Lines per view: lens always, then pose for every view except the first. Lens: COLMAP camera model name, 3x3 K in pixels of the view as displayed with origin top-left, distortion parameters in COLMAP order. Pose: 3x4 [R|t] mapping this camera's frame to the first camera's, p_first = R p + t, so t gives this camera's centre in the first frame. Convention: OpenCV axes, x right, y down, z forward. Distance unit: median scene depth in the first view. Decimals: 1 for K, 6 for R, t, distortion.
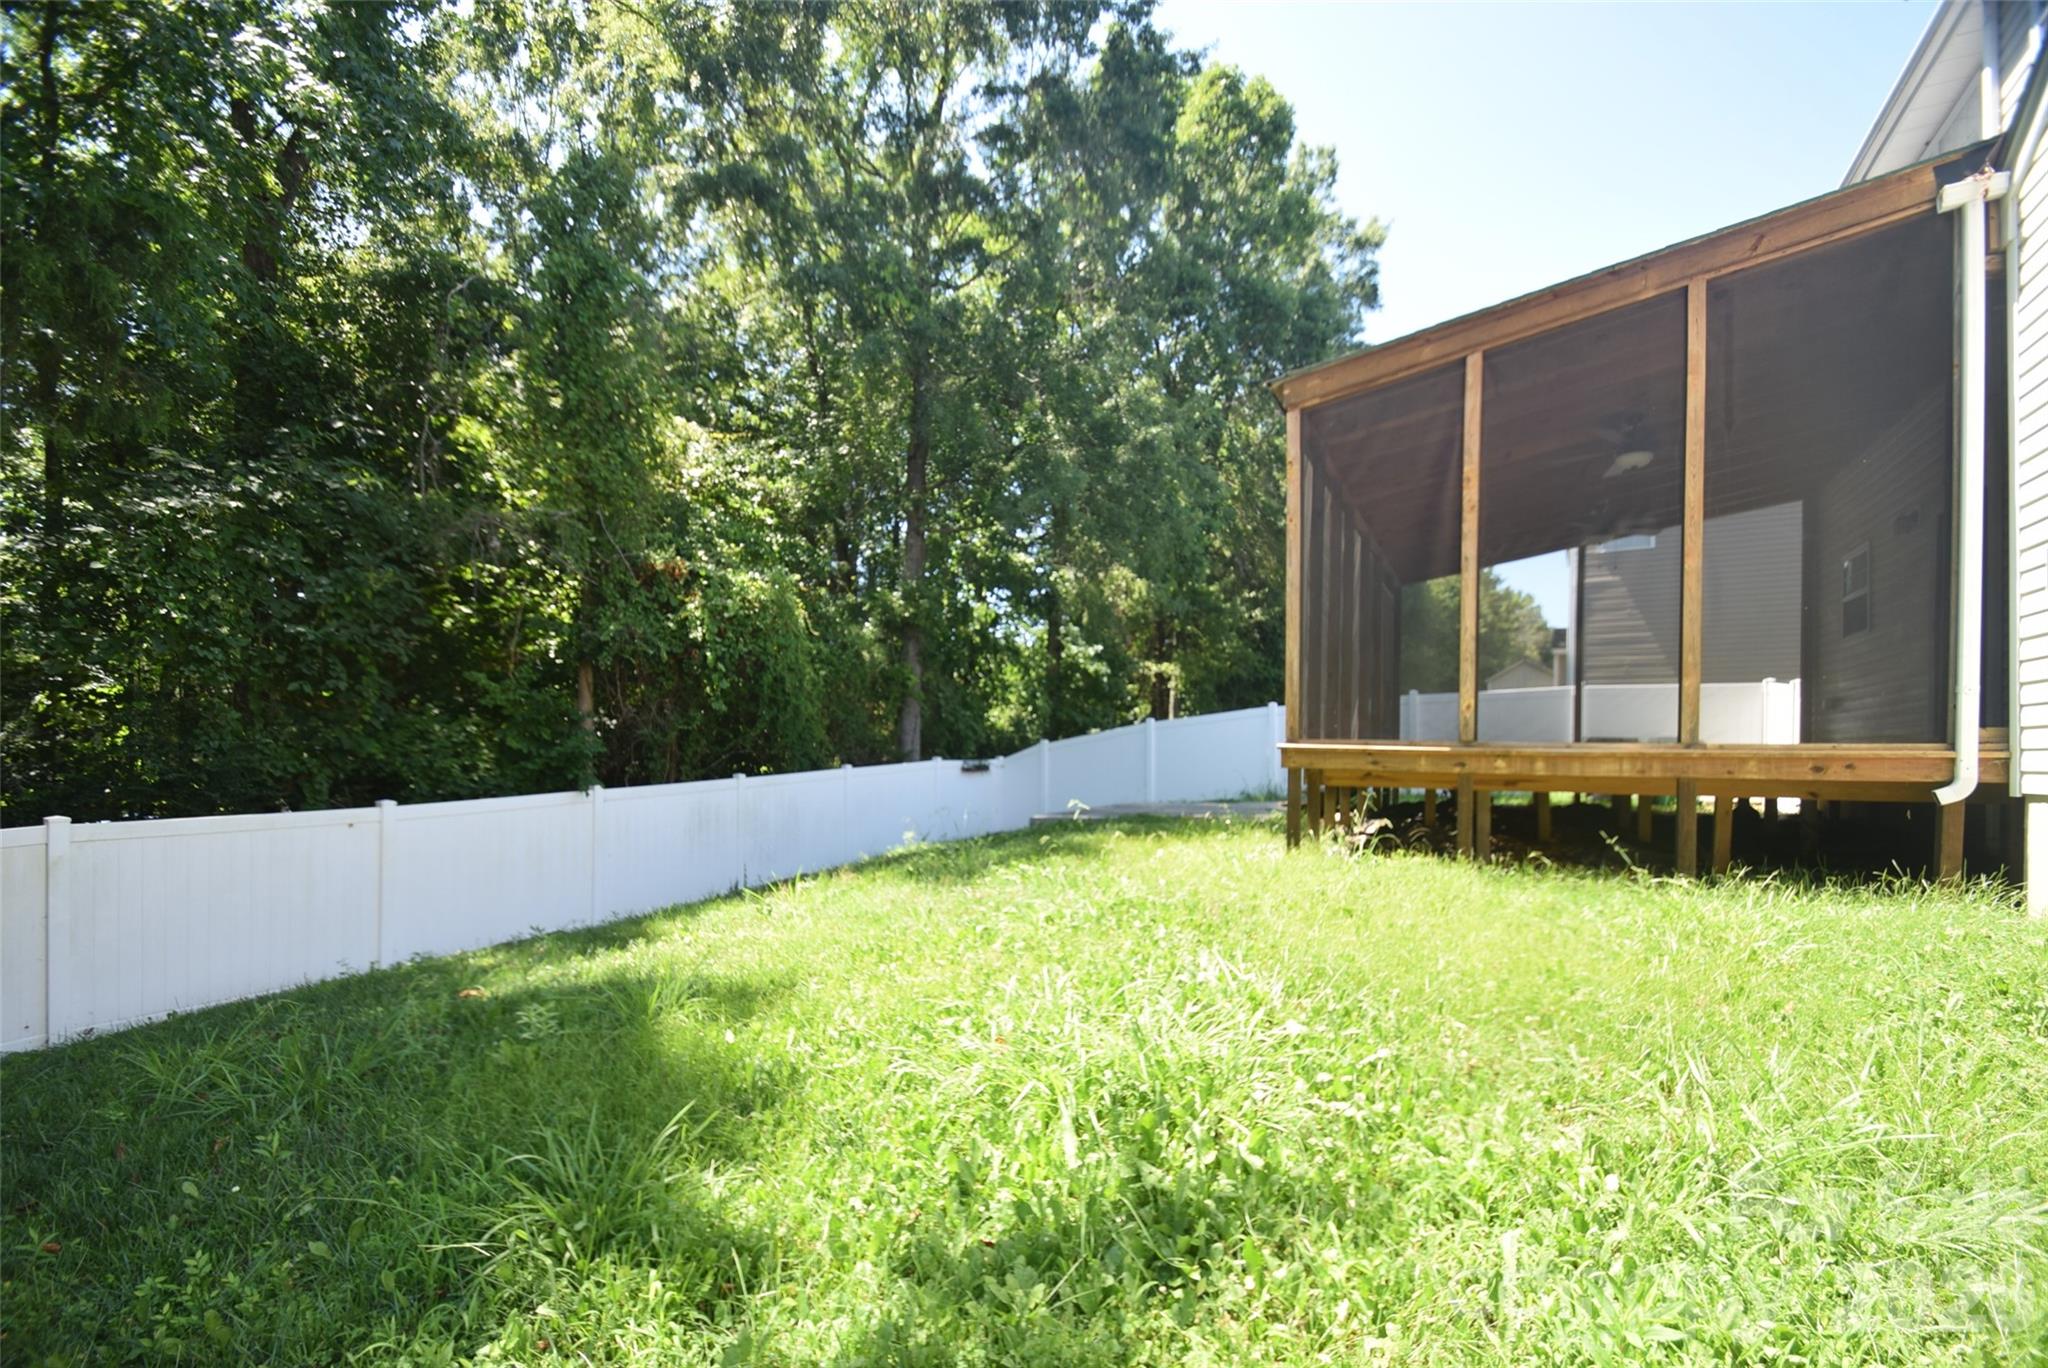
lens RADIAL K [[886.6, 0, 1023.2], [0, 886.6, 734.1], [0, 0, 1]] dist [0.024184, -0.020102]
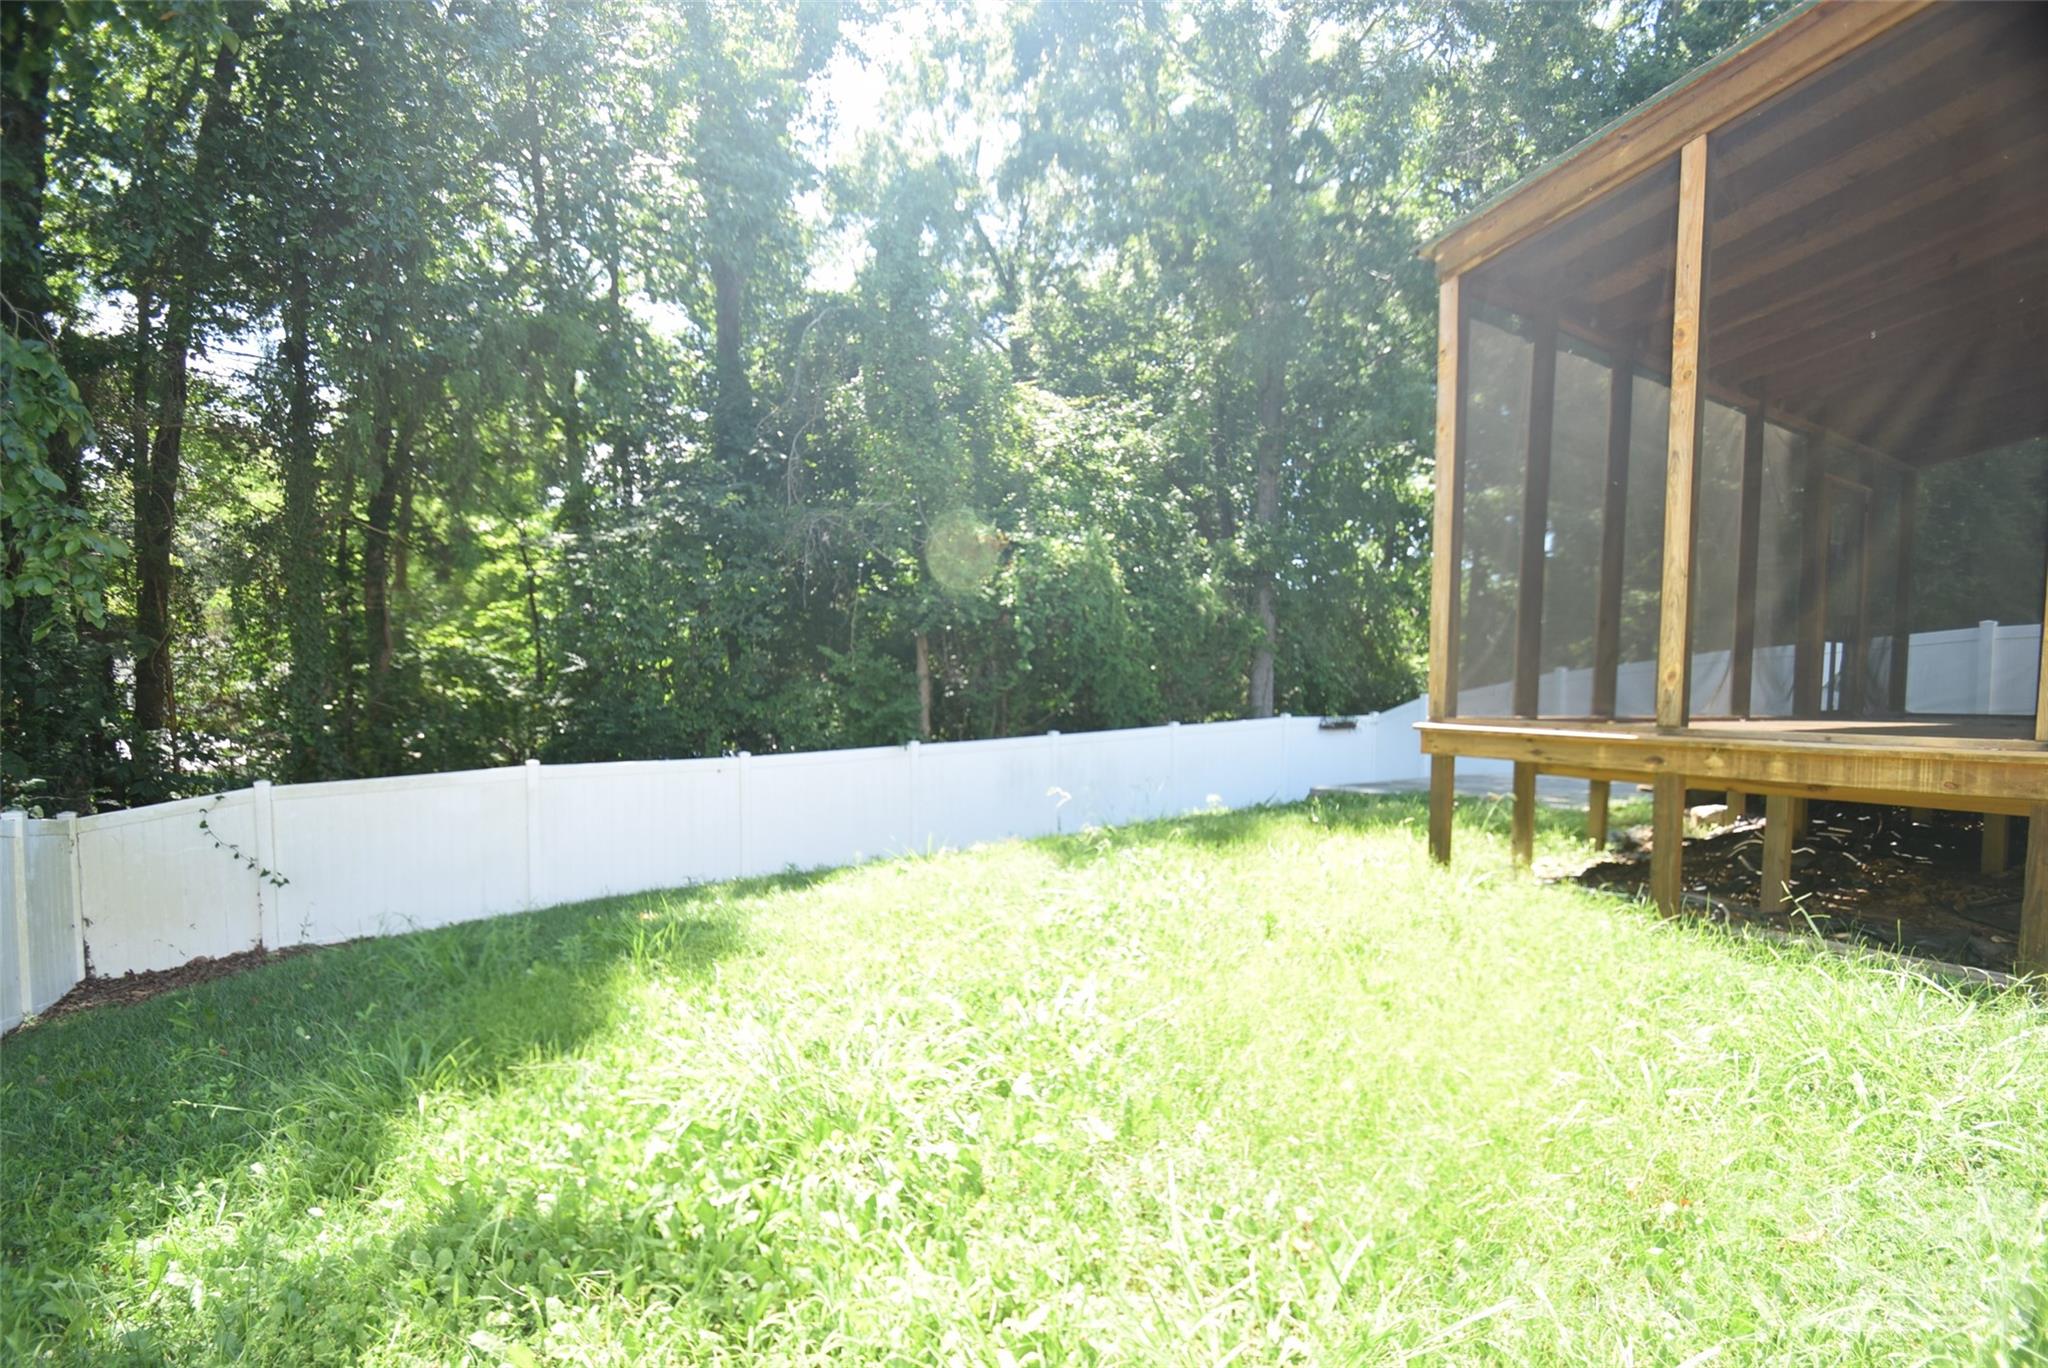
lens RADIAL K [[887.3, 0, 1024.2], [0, 887.3, 738.4], [0, 0, 1]] dist [0.000314, -0.019606]
pose [[0.864677, 0.021007, -0.501890, 0.186179], [0.012231, 0.997948, 0.062843, -0.014100], [0.502180, -0.060478, 0.862646, 0.077370]]
